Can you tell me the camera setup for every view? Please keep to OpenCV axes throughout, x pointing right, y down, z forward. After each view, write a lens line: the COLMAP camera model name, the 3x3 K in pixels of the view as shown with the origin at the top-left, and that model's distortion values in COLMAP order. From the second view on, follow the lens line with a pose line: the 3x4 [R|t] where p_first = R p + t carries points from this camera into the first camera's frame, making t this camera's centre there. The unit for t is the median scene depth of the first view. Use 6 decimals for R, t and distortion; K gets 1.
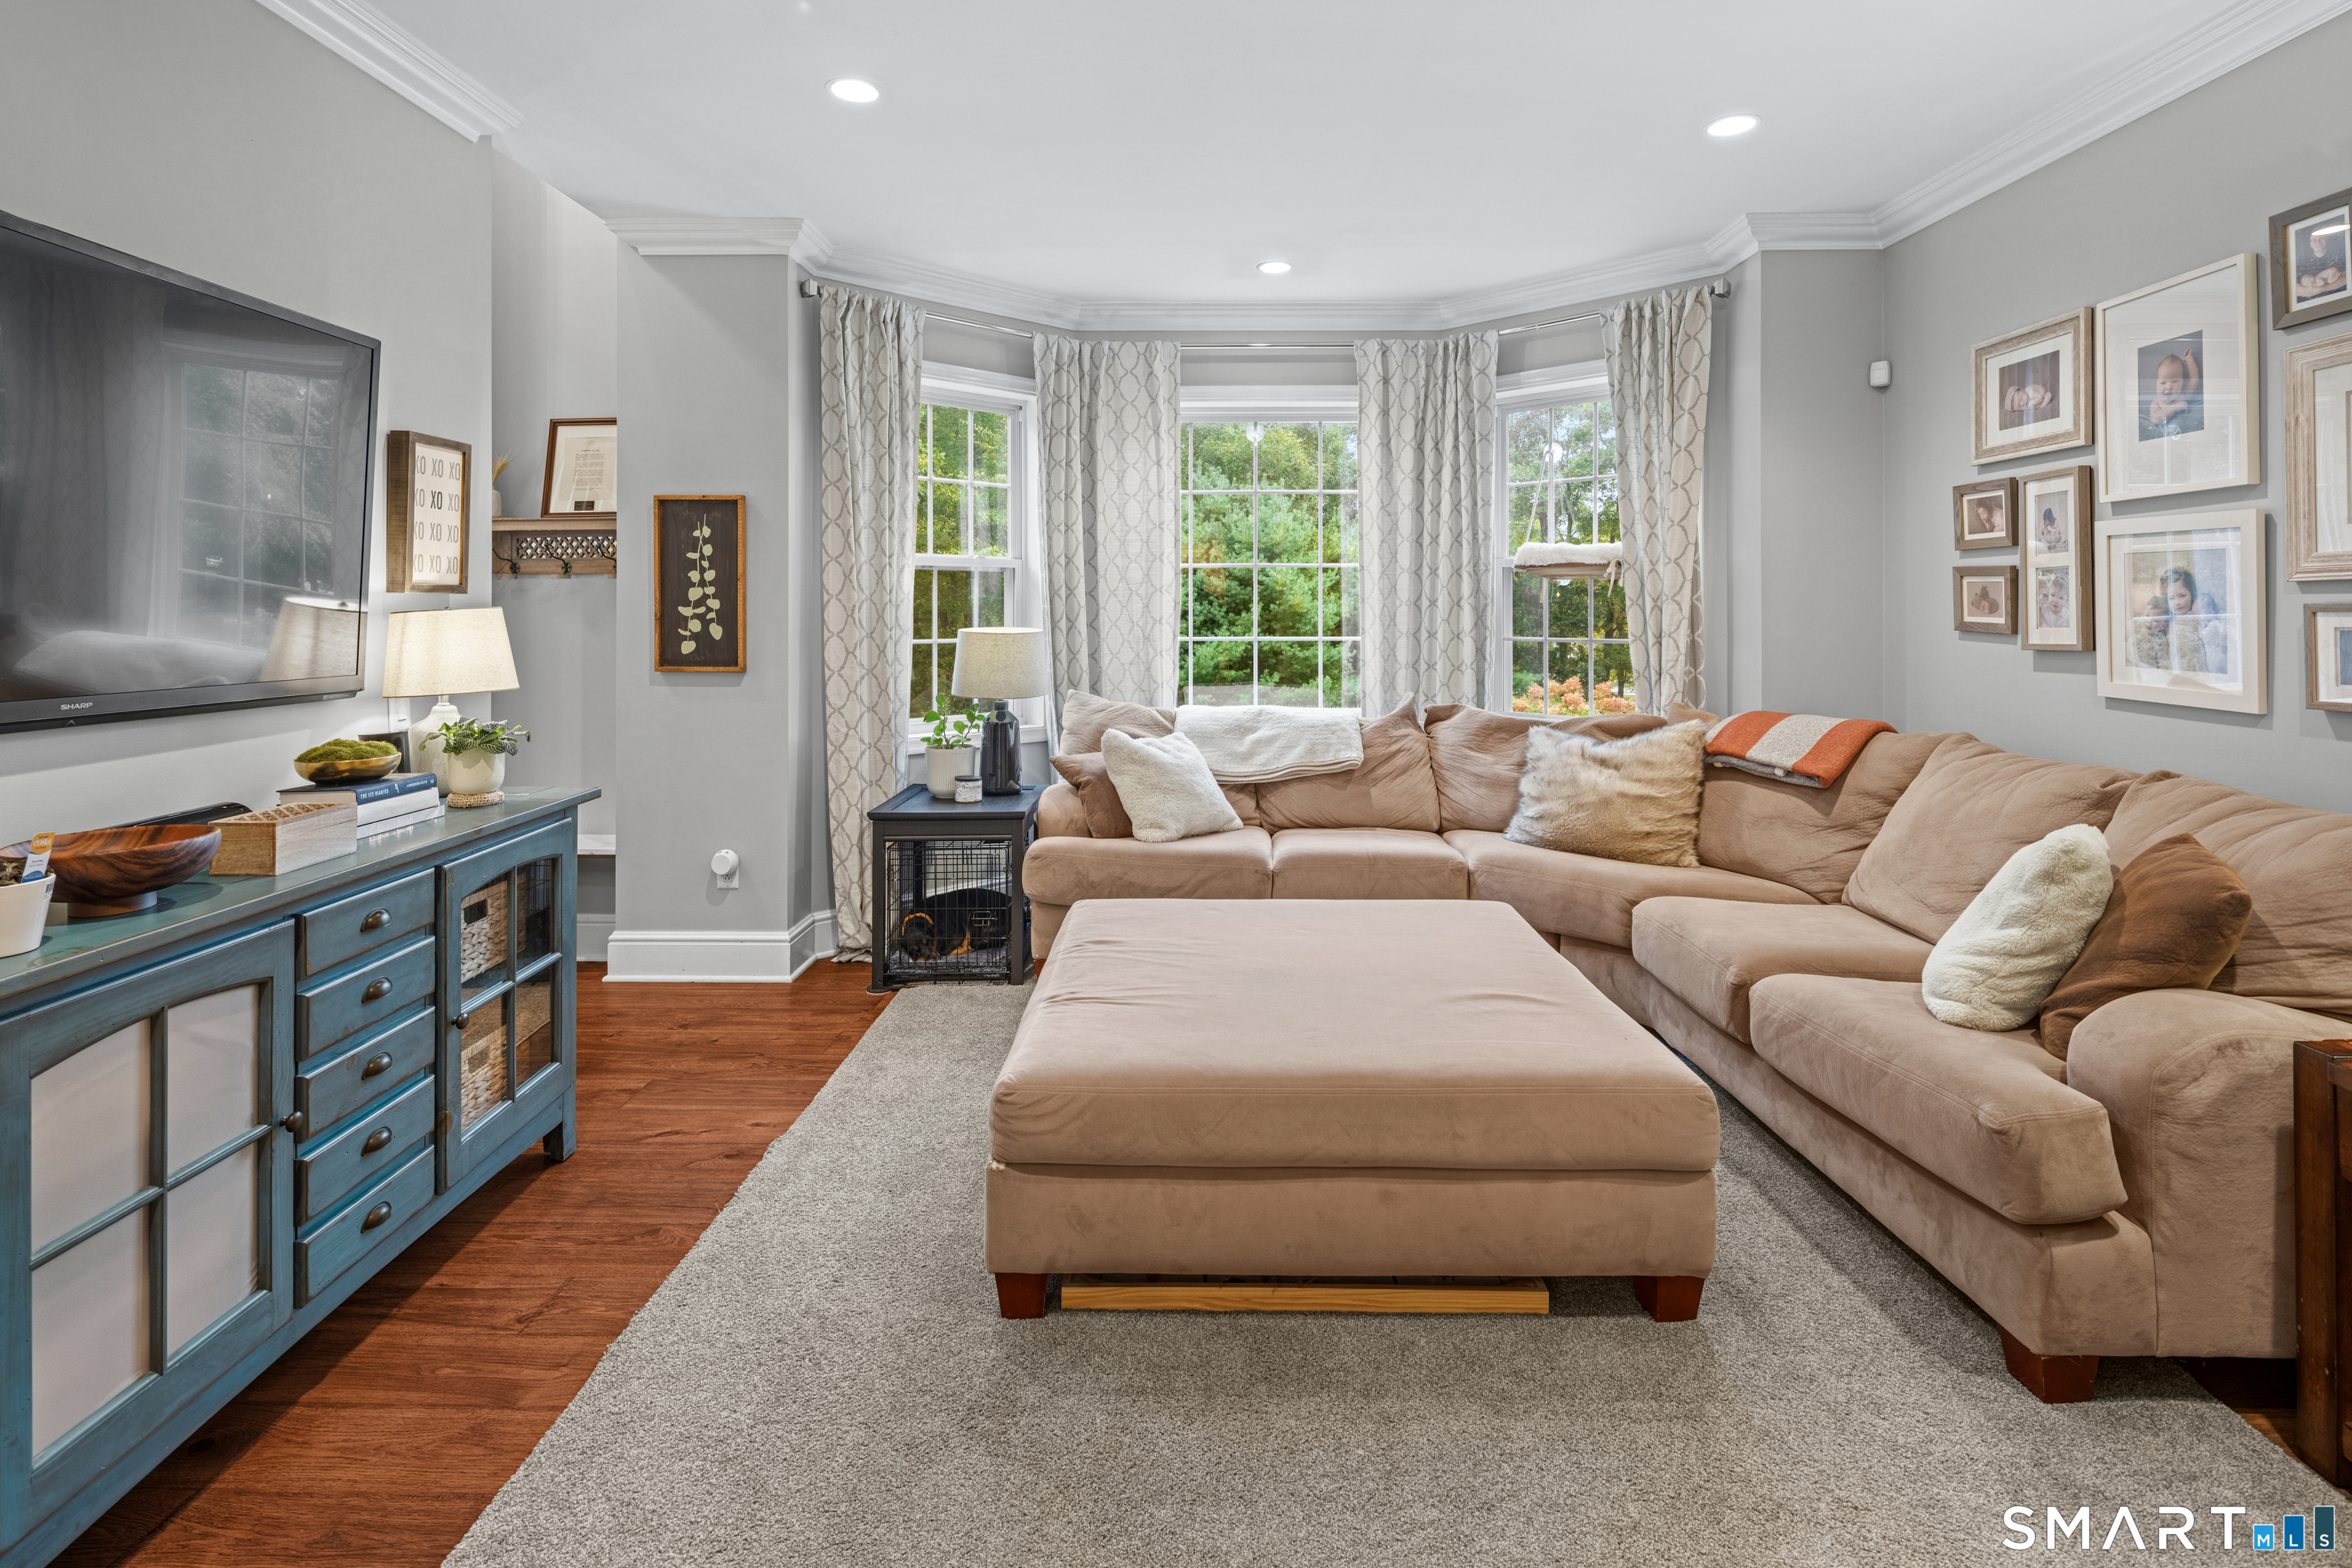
lens RADIAL K [[1128.0, 0, 1178.3], [0, 1128.0, 676.9], [0, 0, 1]] dist [0.002559, -0.001384]
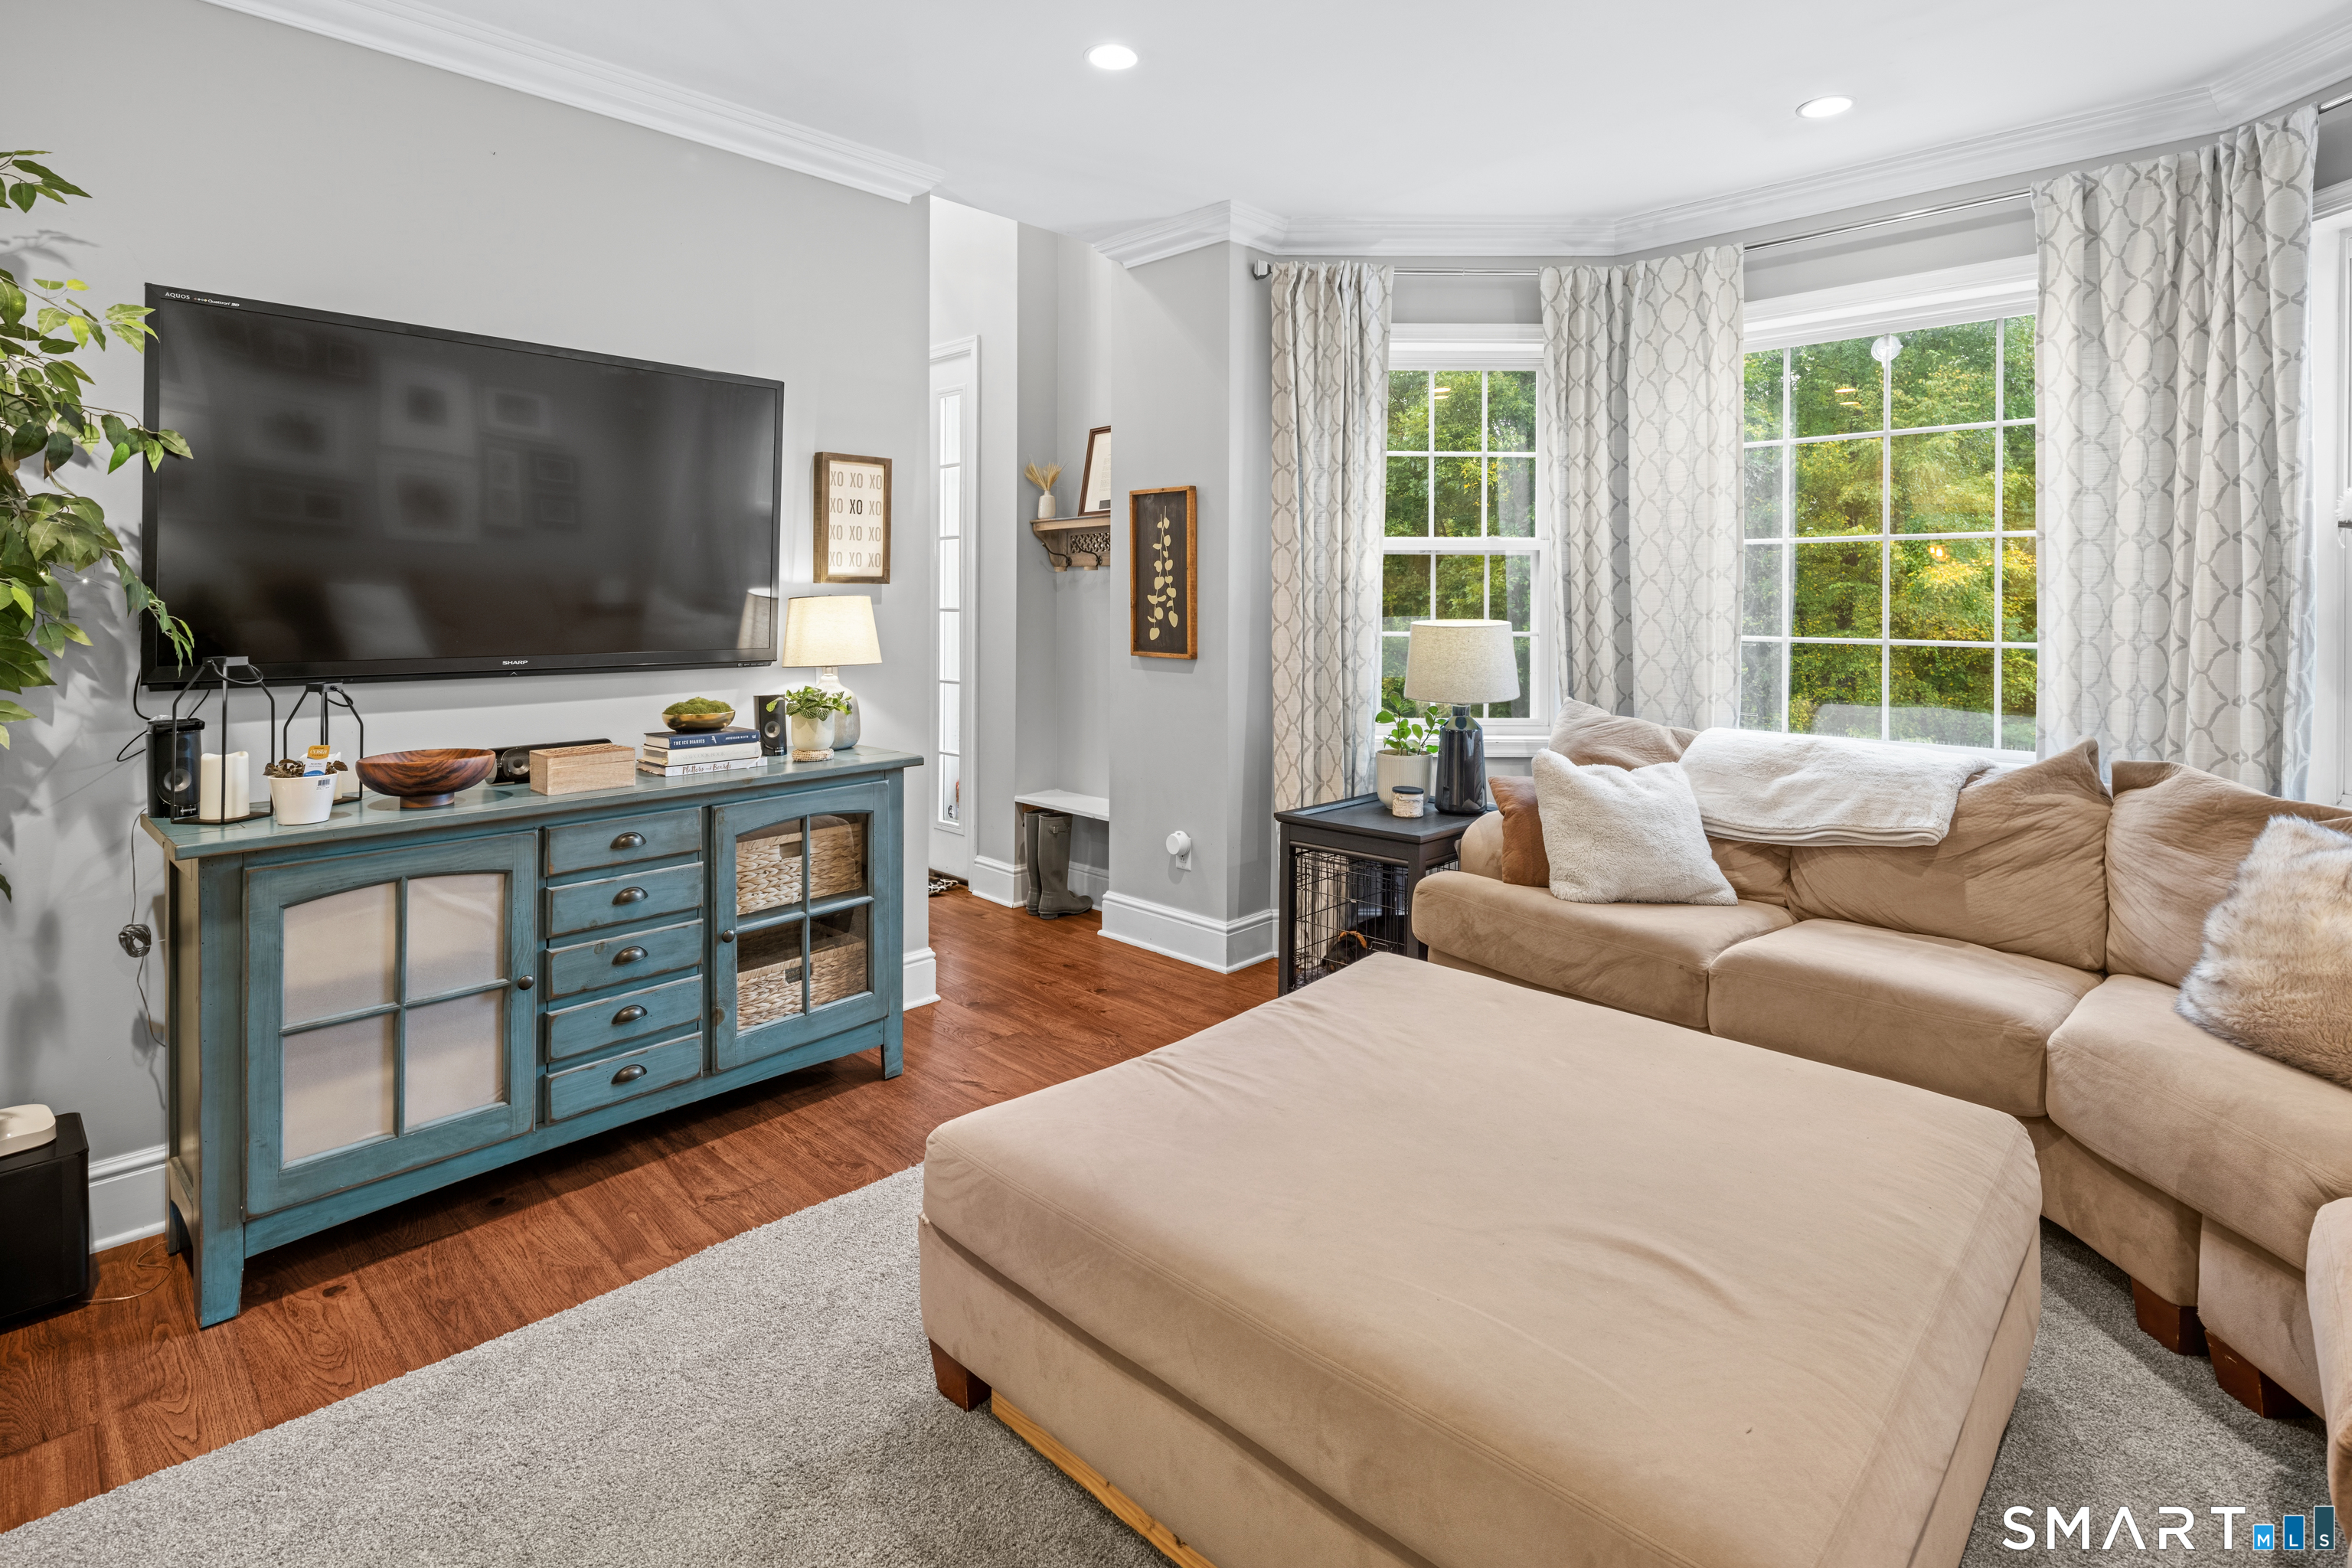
lens RADIAL K [[1136.4, 0, 1174.7], [0, 1136.4, 657.3], [0, 0, 1]] dist [0.014632, -0.009571]
pose [[0.733950, 0.038422, -0.678116, 0.298856], [-0.044149, 0.998986, 0.008819, -0.014472], [0.677767, 0.023465, 0.734902, 0.234289]]
